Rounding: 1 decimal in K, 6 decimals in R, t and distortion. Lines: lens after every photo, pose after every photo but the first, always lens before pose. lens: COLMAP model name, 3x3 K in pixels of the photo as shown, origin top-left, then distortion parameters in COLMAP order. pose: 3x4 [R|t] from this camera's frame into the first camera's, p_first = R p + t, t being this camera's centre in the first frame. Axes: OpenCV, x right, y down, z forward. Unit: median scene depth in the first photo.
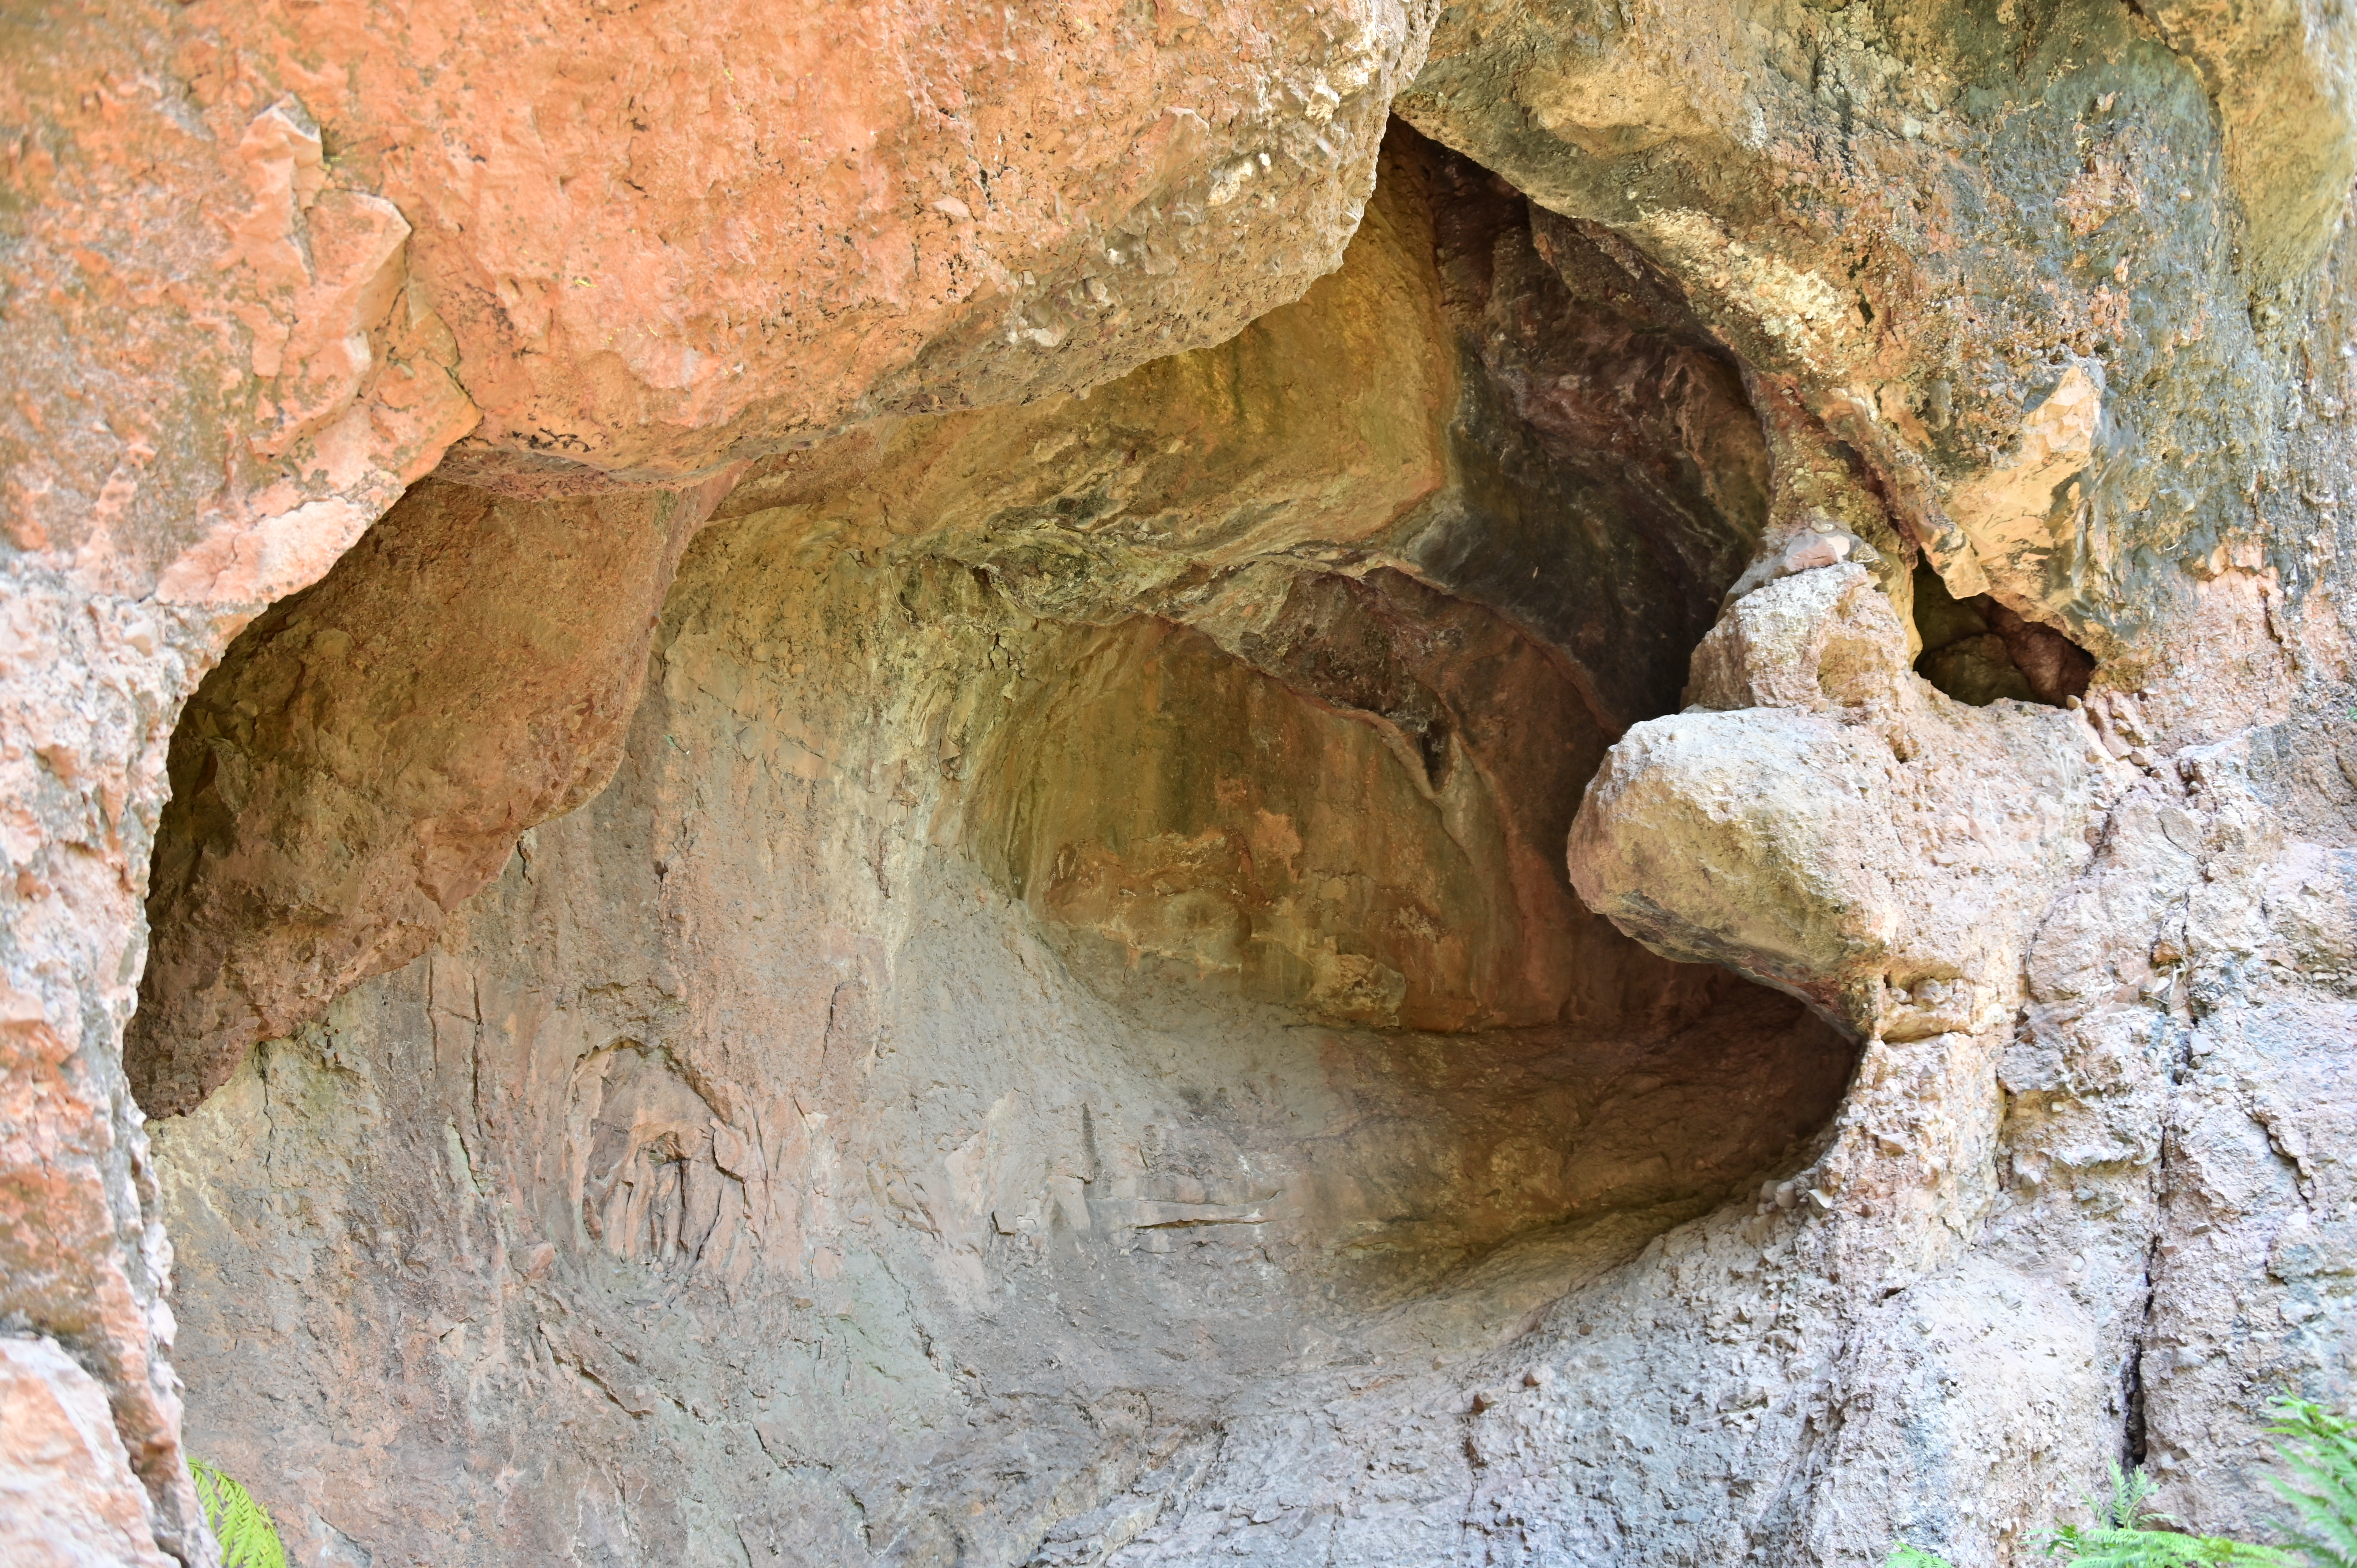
lens RADIAL K [[1829.8, 0, 1170.7], [0, 1829.8, 782.6], [0, 0, 1]] dist [-0.137562, 0.073925]
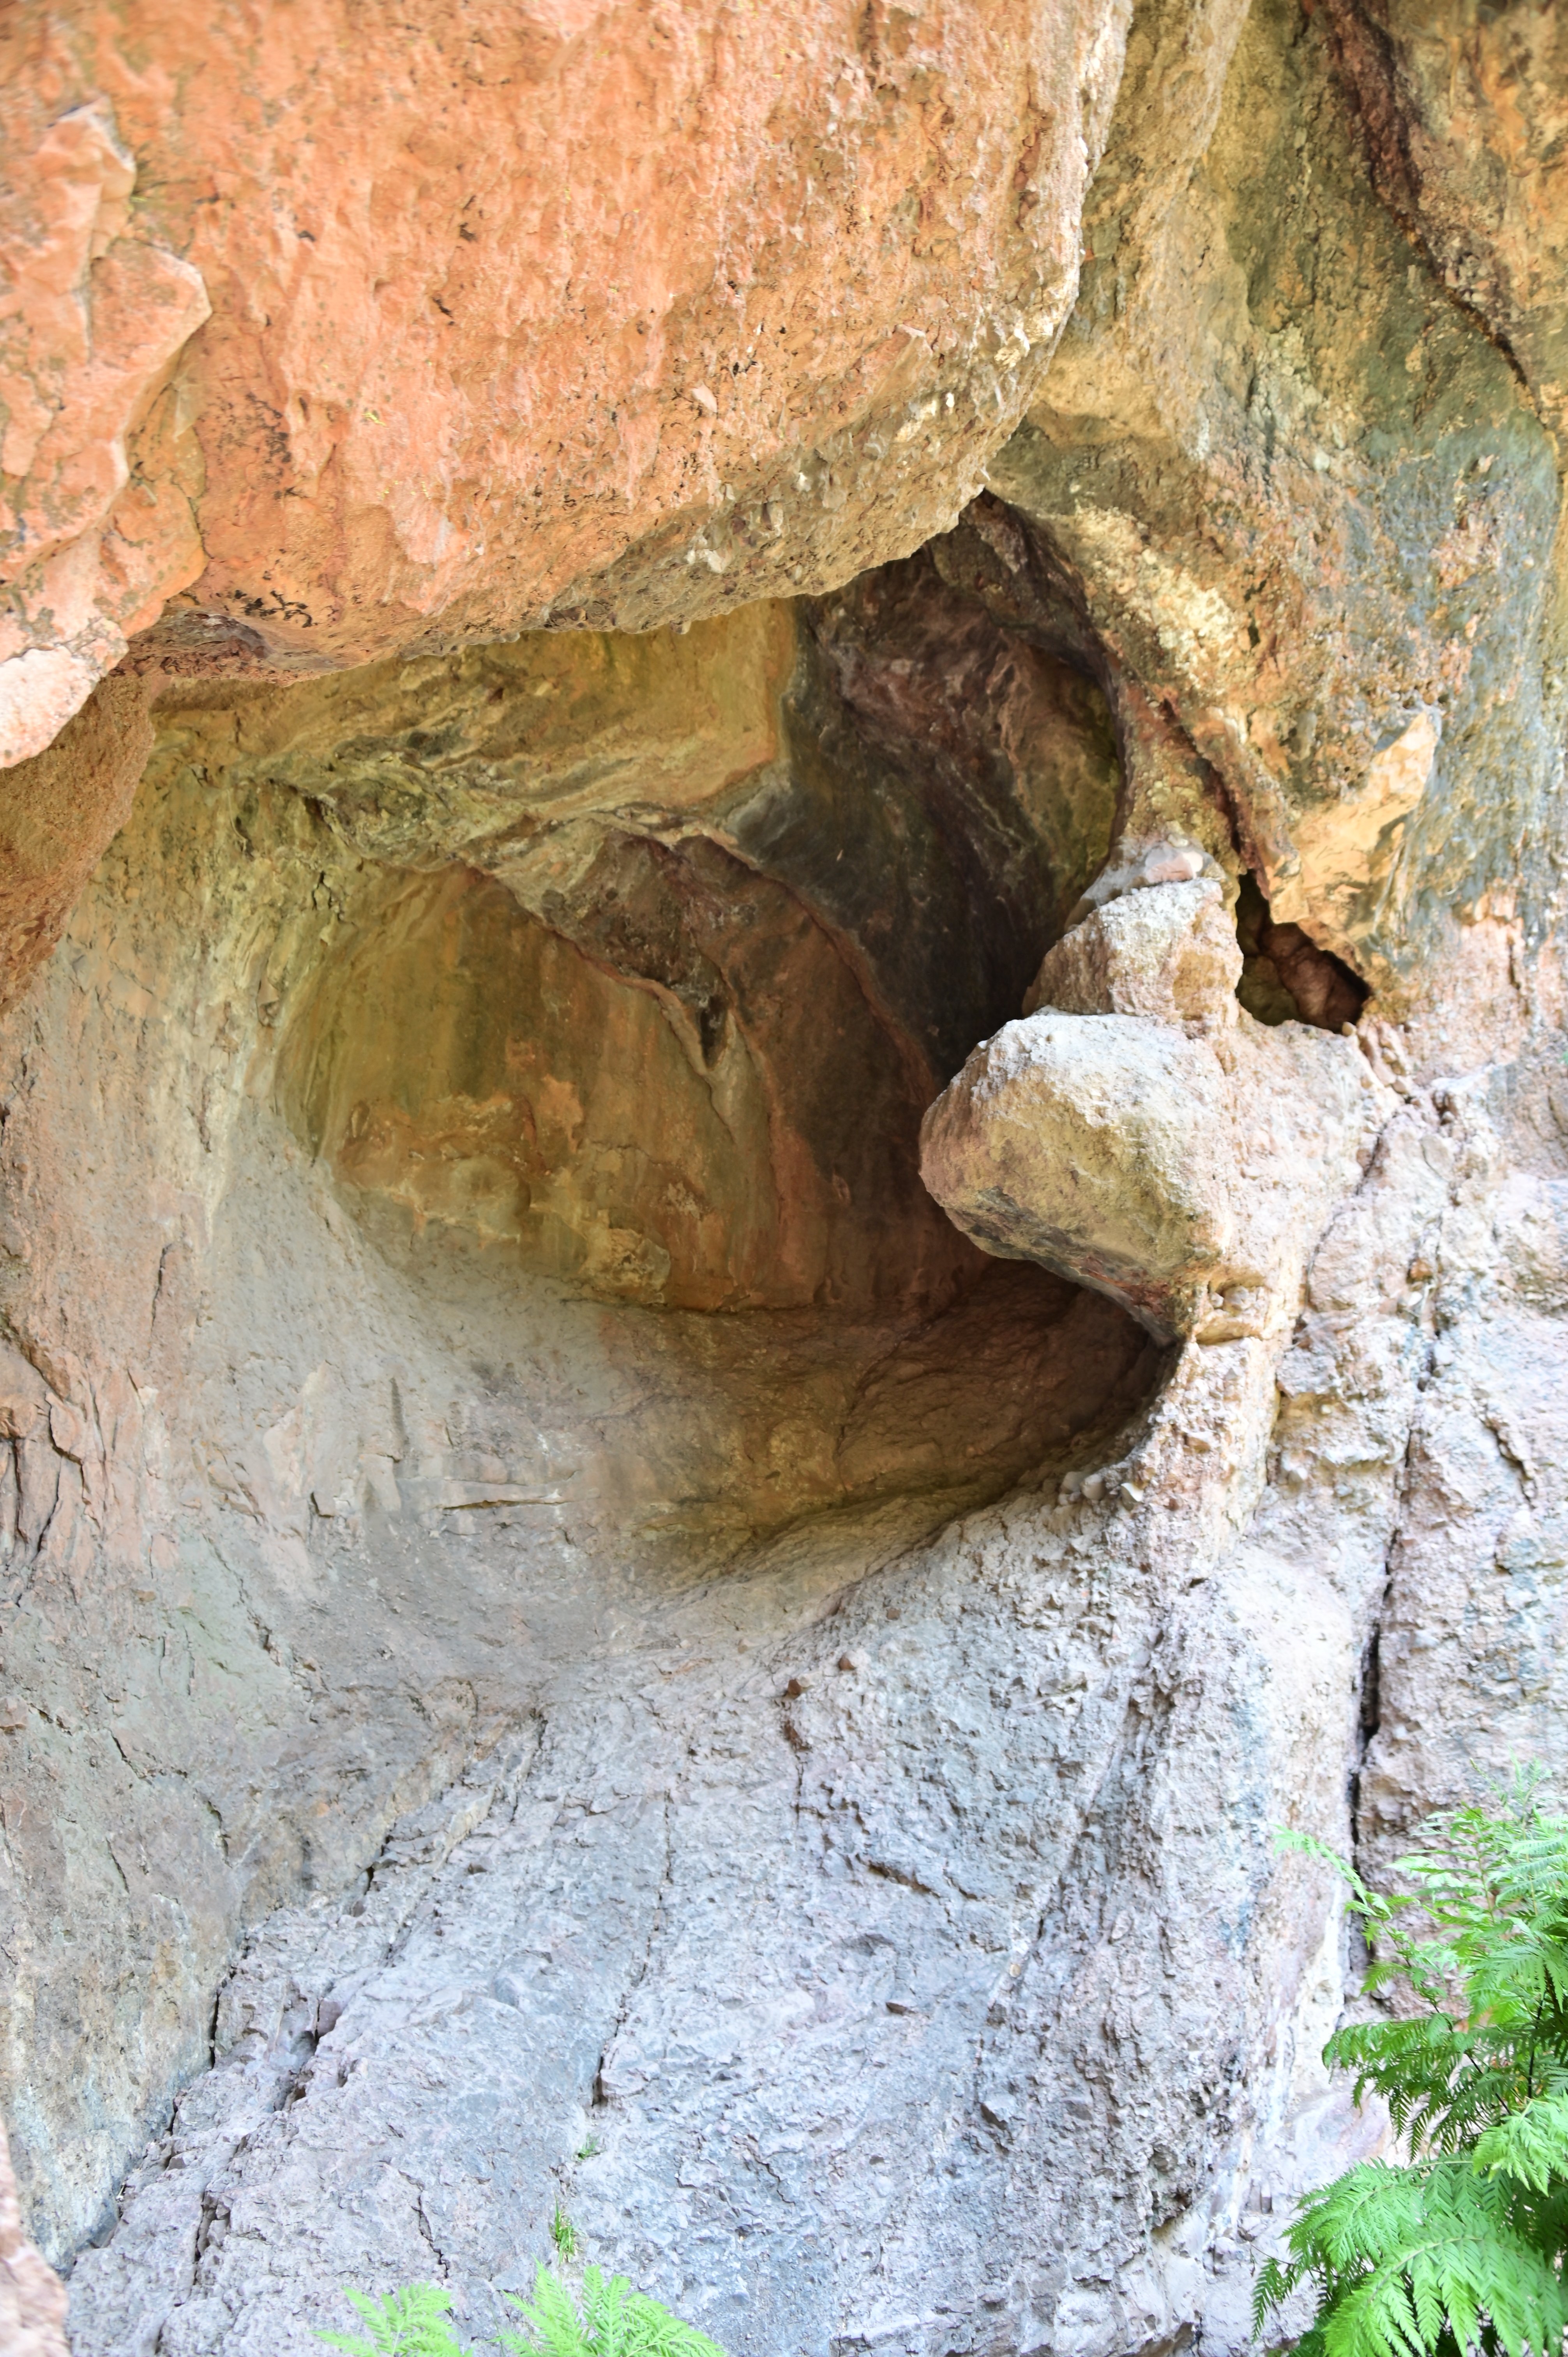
lens RADIAL K [[1829.8, 0, 778.5], [0, 1829.8, 1199.8], [0, 0, 1]] dist [-0.137562, 0.073925]
pose [[0.963267, 0.047920, 0.264235, -0.121841], [-0.069824, 0.994801, 0.074129, -0.000240], [-0.259309, -0.089856, 0.961605, 0.052822]]
